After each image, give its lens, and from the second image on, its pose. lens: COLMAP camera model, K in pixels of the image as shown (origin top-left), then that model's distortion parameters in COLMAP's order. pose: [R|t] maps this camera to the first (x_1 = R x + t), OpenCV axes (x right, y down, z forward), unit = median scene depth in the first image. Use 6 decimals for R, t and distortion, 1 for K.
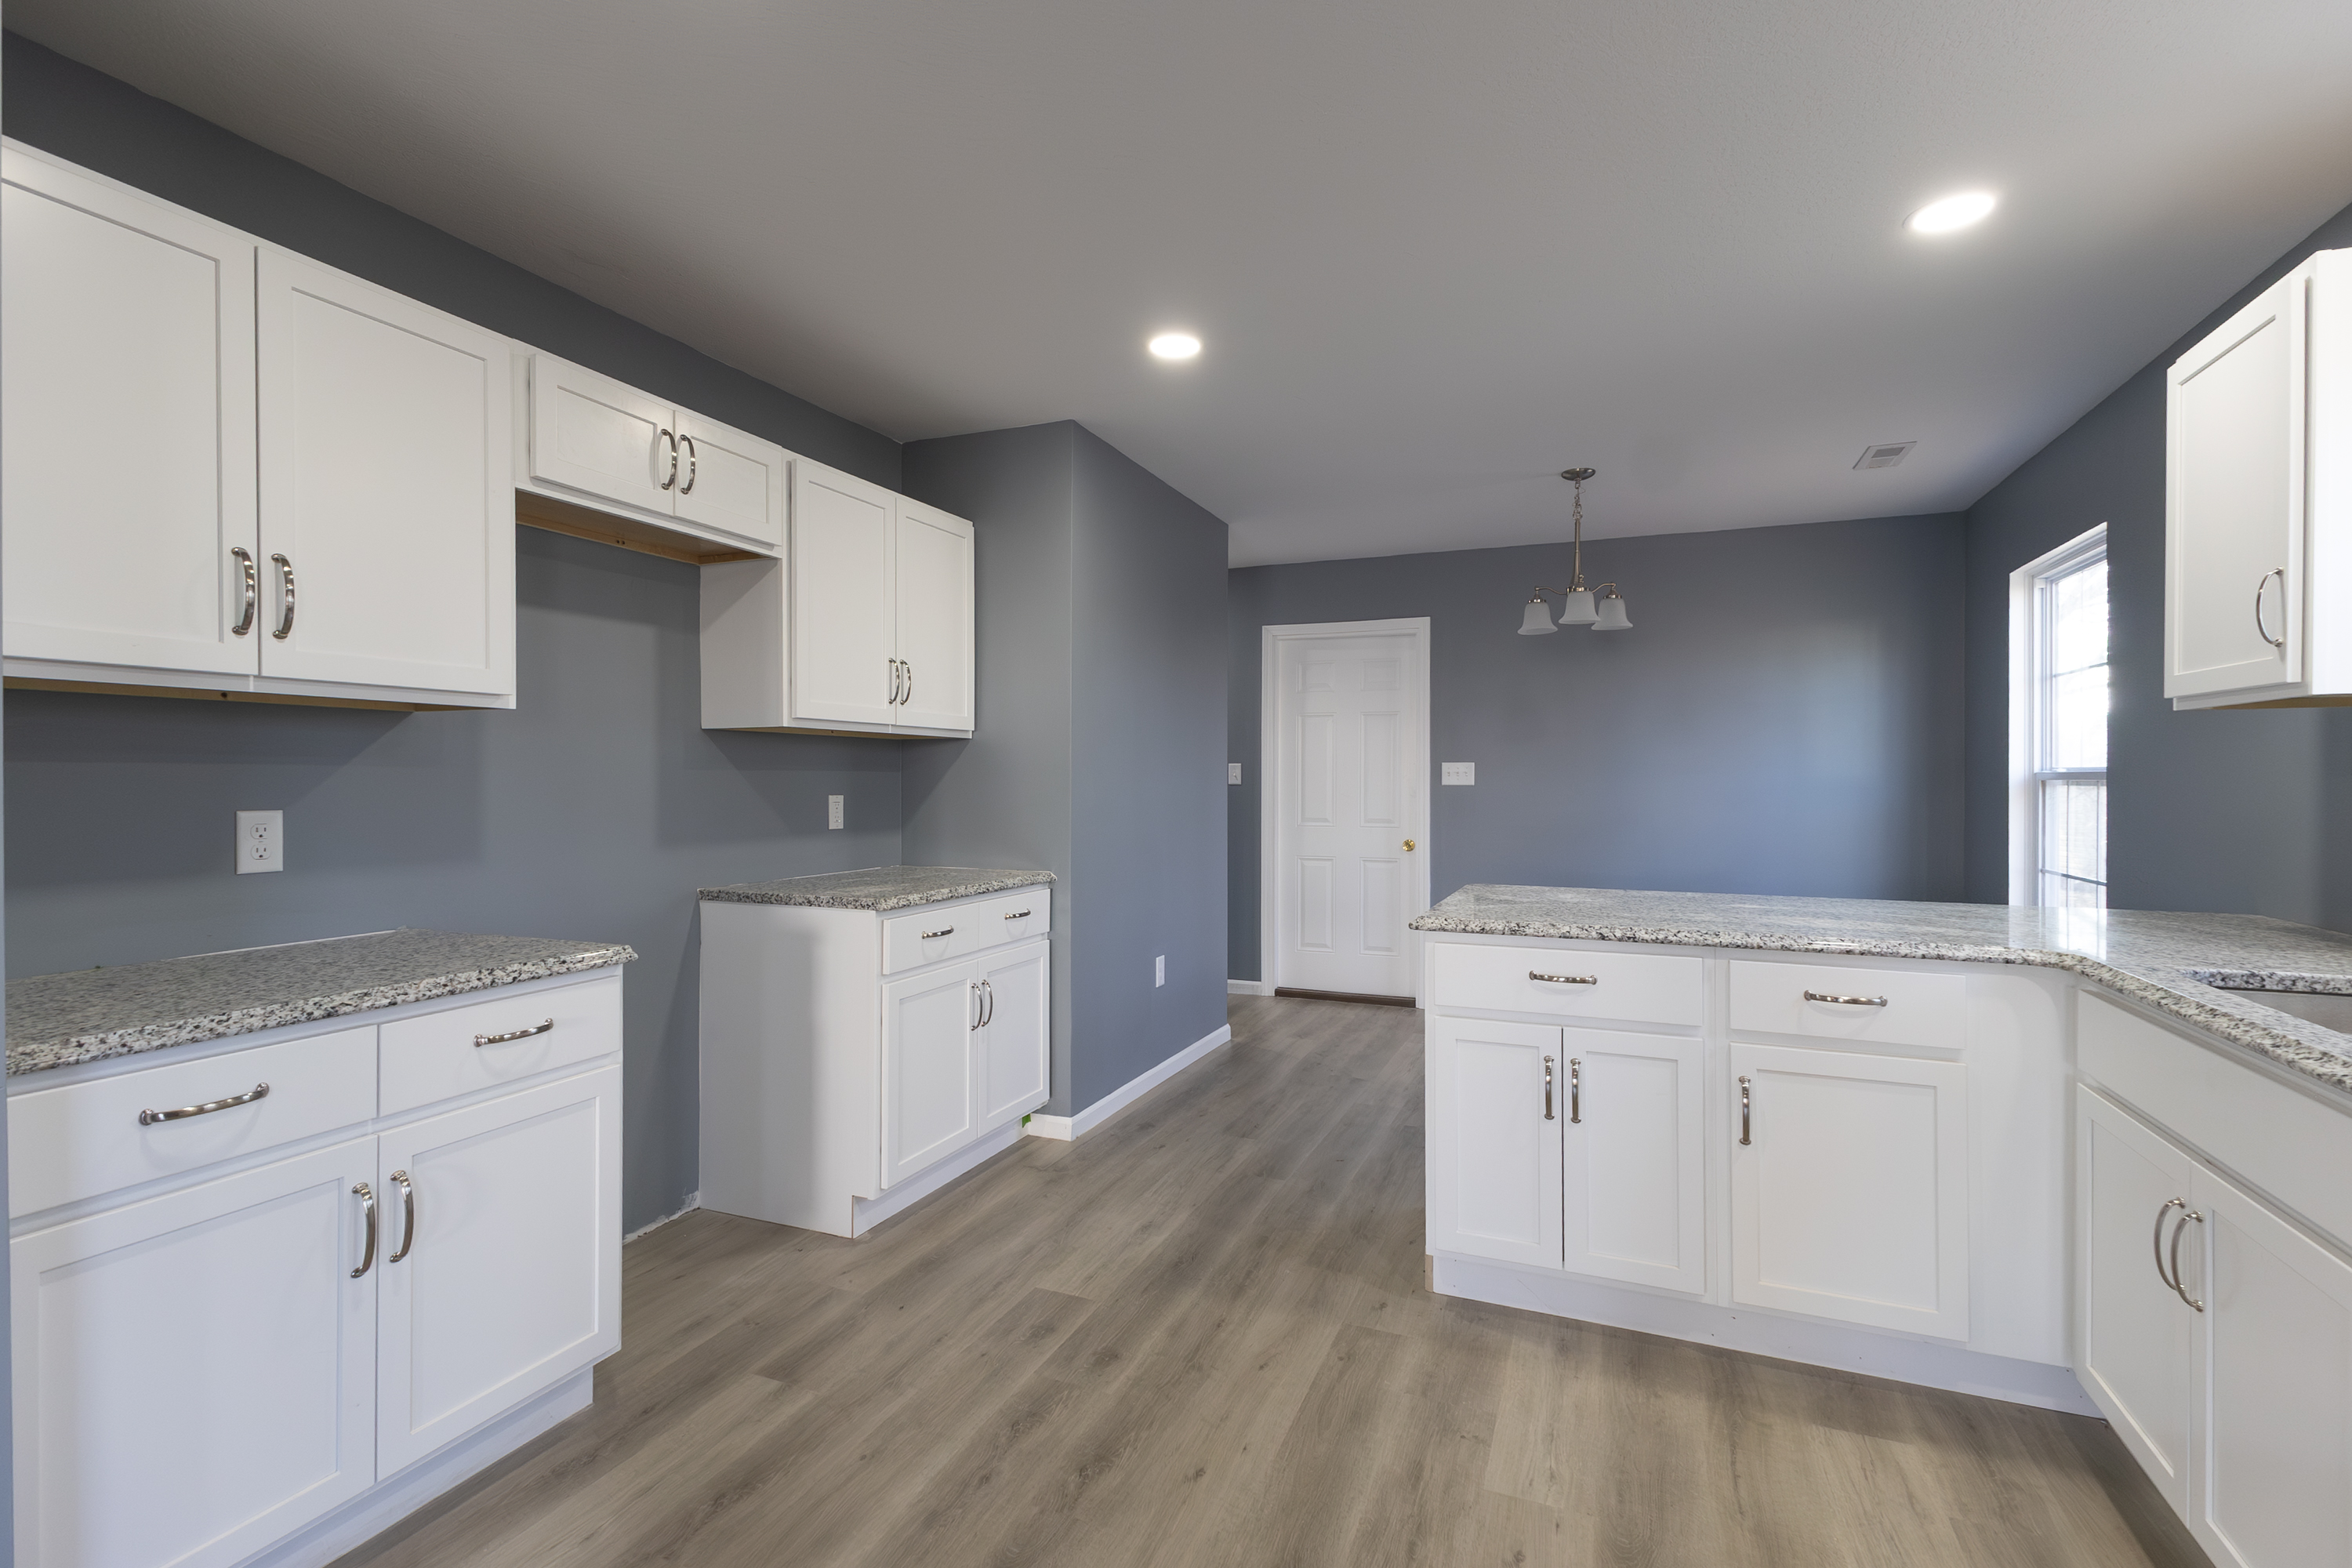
lens RADIAL K [[1072.0, 0, 1176.0], [0, 1072.0, 784.0], [0, 0, 1]] dist [0.013769, -0.006422]
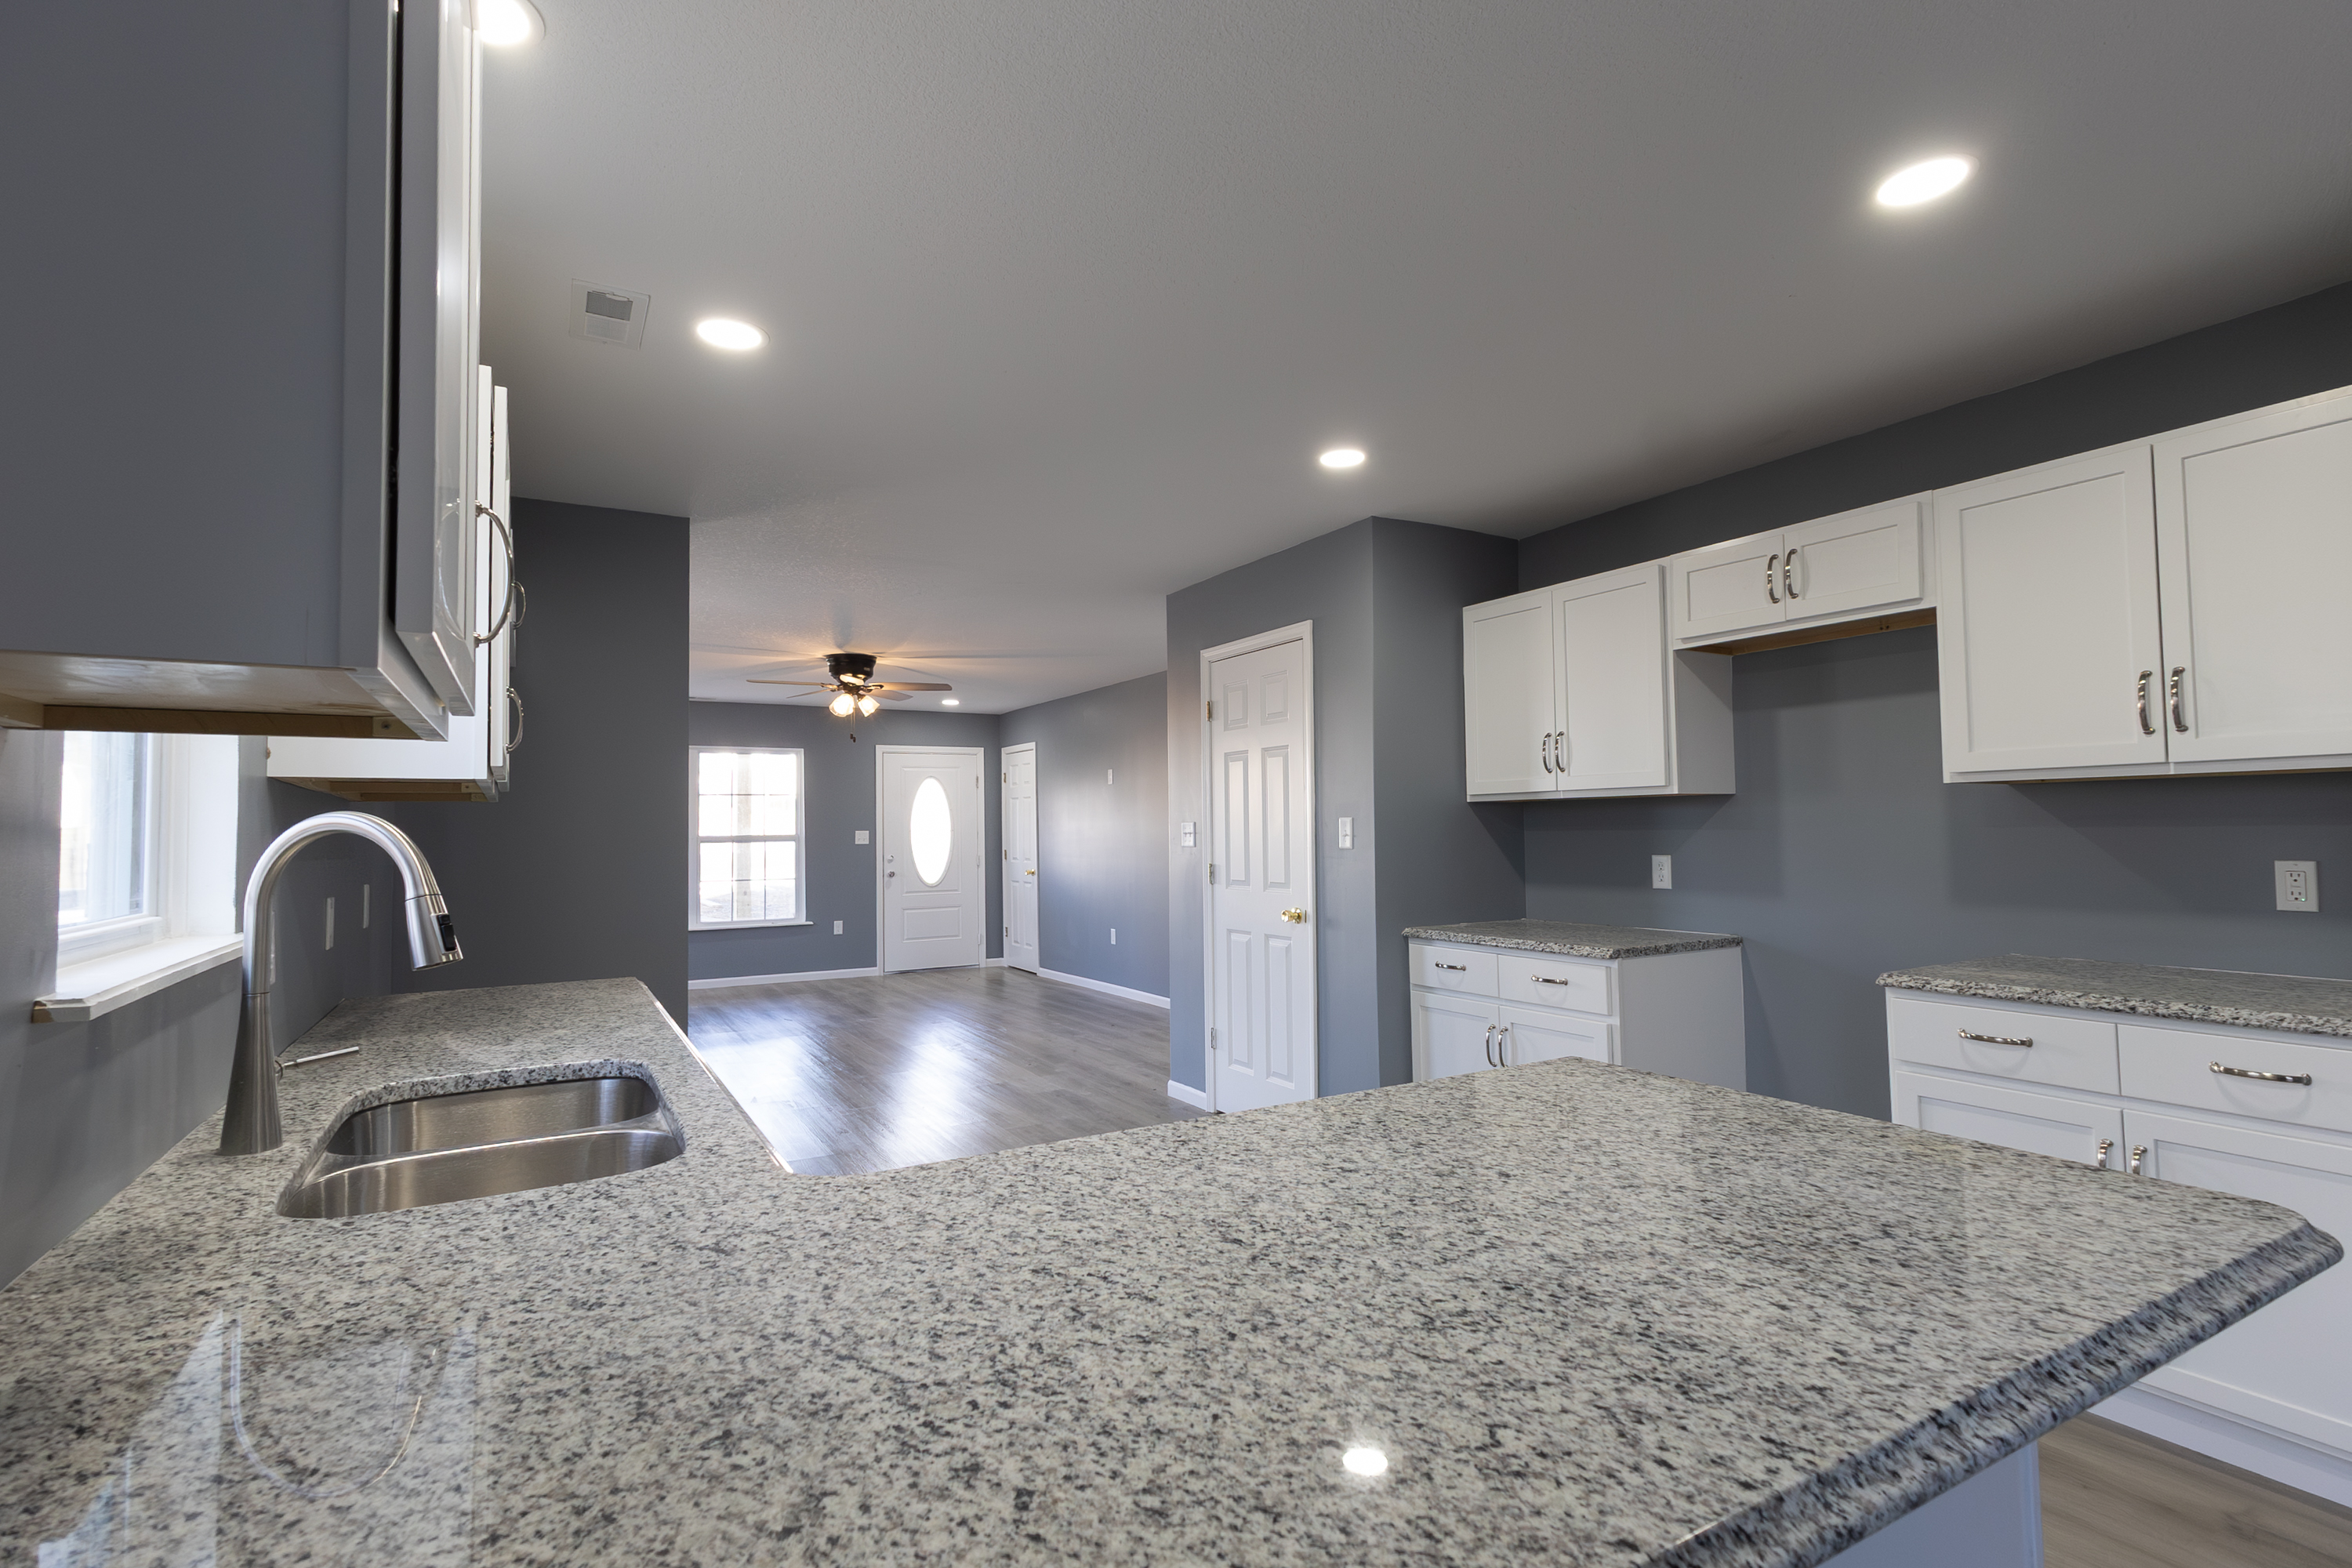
lens RADIAL K [[1072.0, 0, 1176.0], [0, 1072.0, 784.0], [0, 0, 1]] dist [0.013769, -0.006422]
pose [[-0.601921, -0.027213, -0.798092, 1.026996], [0.012178, 0.998990, -0.043248, -0.024775], [0.798463, -0.035751, -0.600981, 1.329257]]
